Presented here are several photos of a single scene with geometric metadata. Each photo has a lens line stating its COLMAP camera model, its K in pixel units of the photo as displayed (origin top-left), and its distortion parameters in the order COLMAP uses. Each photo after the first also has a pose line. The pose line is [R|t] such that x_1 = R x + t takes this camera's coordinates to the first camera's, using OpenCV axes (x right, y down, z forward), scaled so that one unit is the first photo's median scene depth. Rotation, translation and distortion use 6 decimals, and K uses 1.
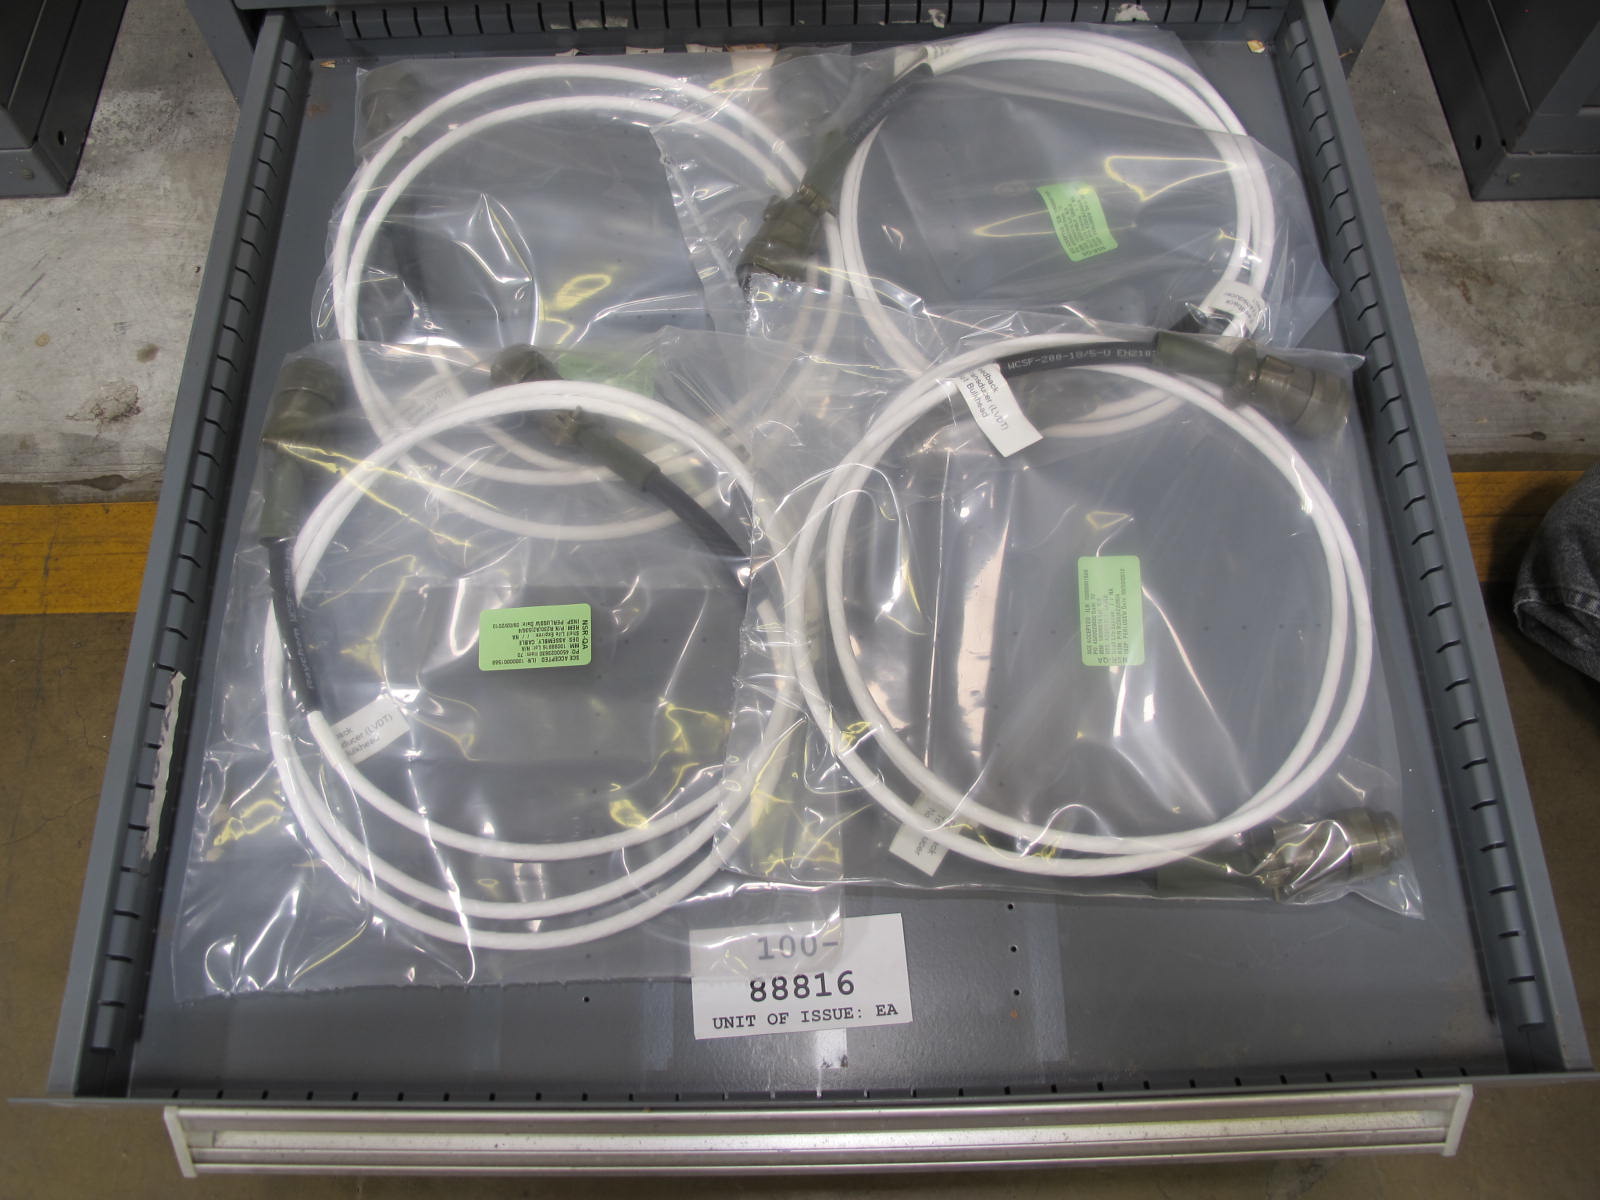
lens RADIAL K [[1307.8, 0, 800.0], [0, 1307.8, 600.0], [0, 0, 1]] dist [-0.002243, -0.000578]
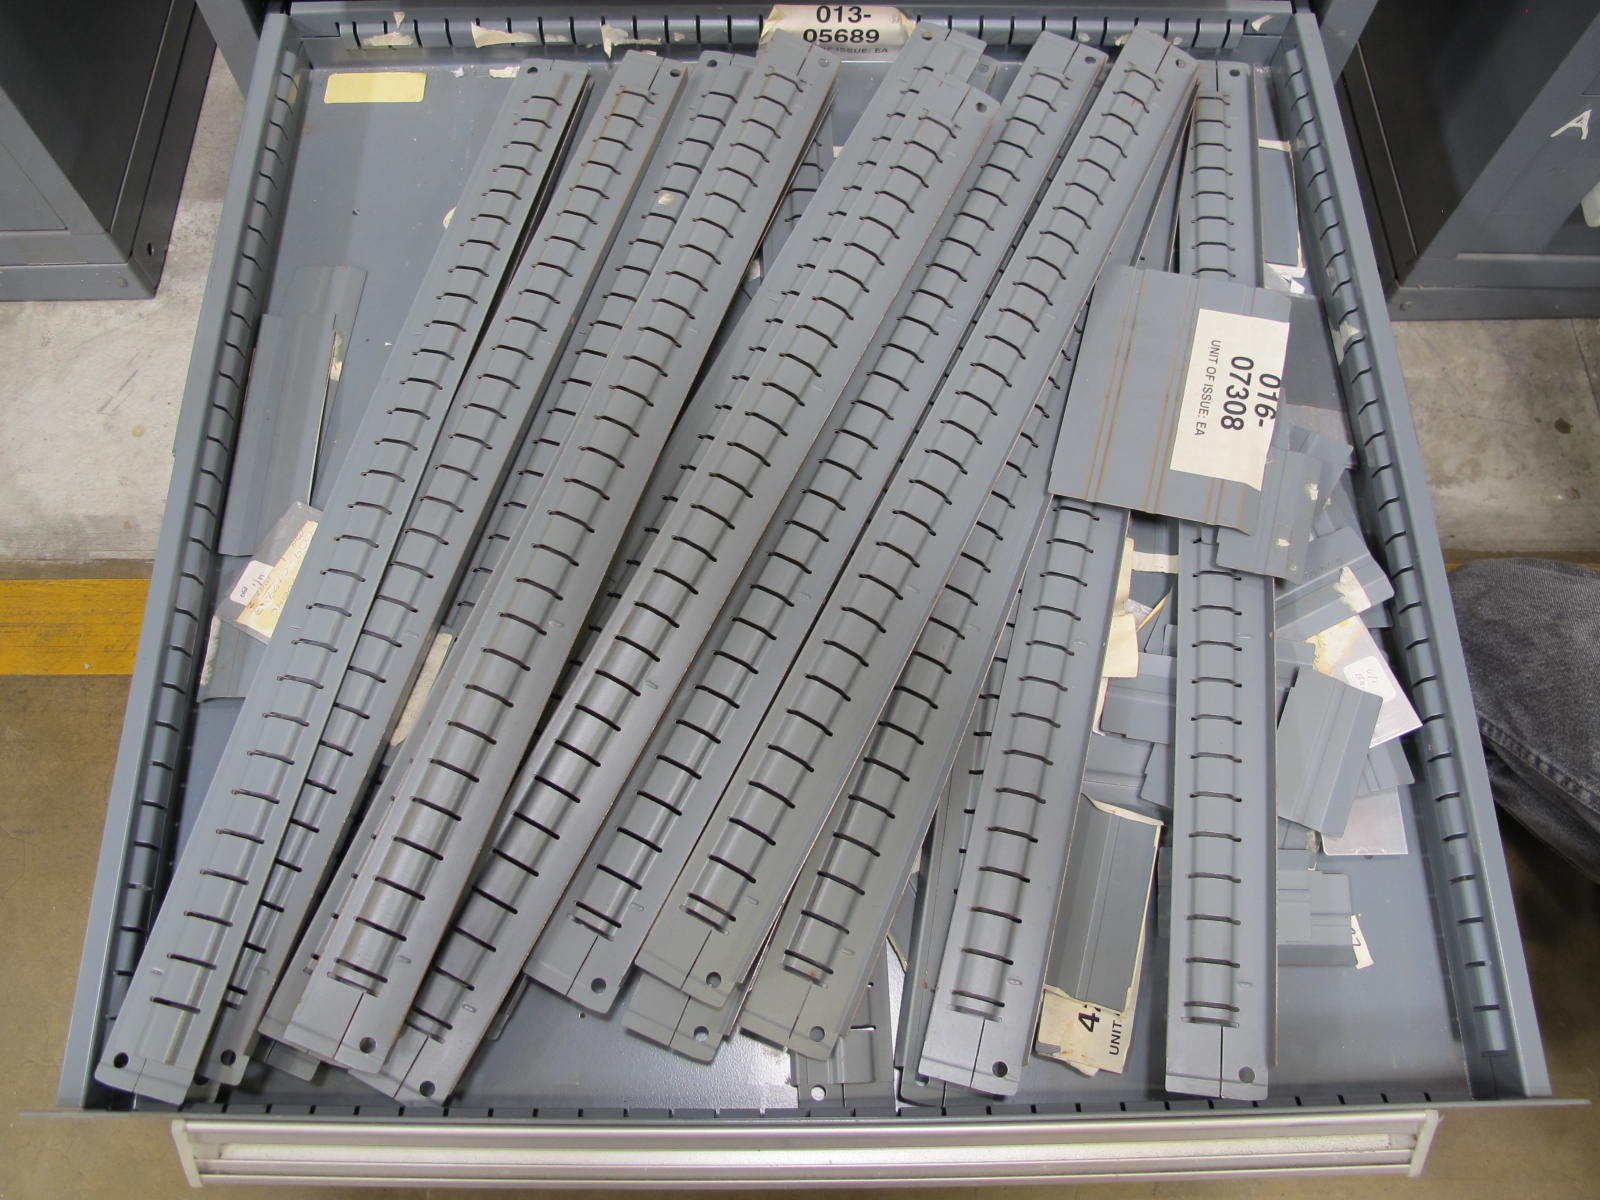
lens RADIAL K [[1306.2, 0, 783.2], [0, 1306.2, 578.2], [0, 0, 1]] dist [0.004981, 0.006152]
pose [[0.999924, 0.007946, -0.009462, 0.005279], [-0.008246, 0.999452, -0.032059, -0.032322], [0.009202, 0.032134, 0.999441, -0.140442]]
